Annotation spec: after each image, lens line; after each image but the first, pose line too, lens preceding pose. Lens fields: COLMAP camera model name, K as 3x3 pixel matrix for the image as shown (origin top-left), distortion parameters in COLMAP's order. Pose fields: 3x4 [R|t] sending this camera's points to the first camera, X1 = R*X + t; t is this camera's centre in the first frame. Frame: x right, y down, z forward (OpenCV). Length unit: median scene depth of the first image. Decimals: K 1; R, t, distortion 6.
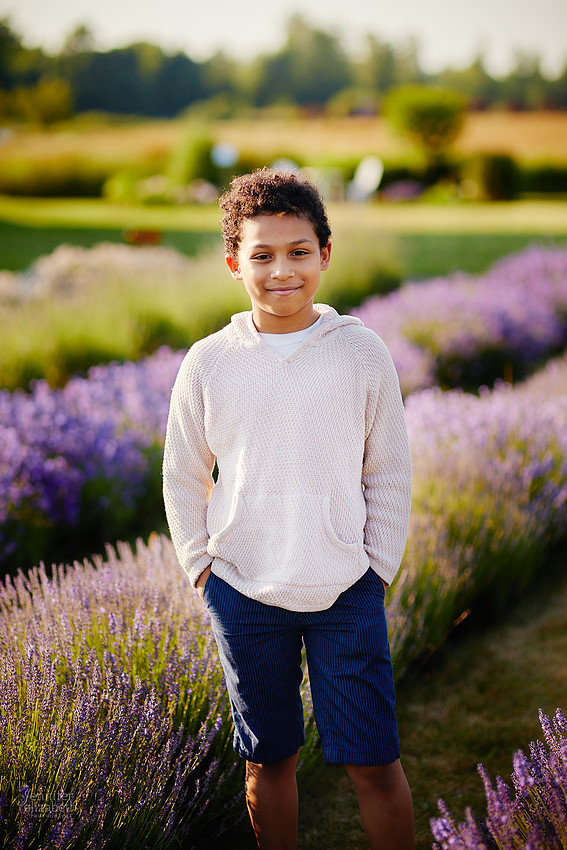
lens RADIAL K [[2069.5, 0, 283.5], [0, 2069.5, 425.0], [0, 0, 1]] dist [-0.107403, -0.803416]
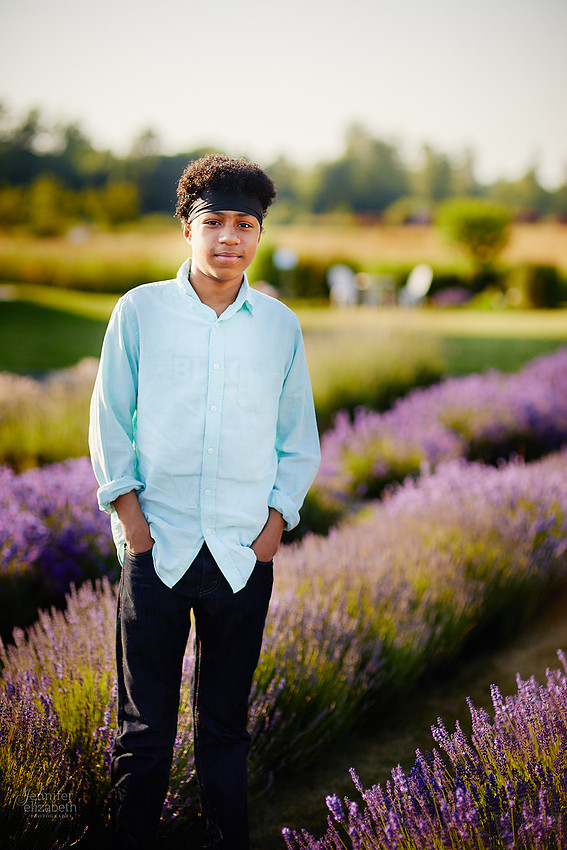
lens RADIAL K [[2069.5, 0, 283.5], [0, 2069.5, 425.0], [0, 0, 1]] dist [-0.107403, -0.803416]
pose [[0.999330, 0.026462, -0.025275, -0.000268], [-0.027681, 0.998408, -0.049143, 0.012069], [0.023934, 0.049809, 0.998472, -0.103423]]
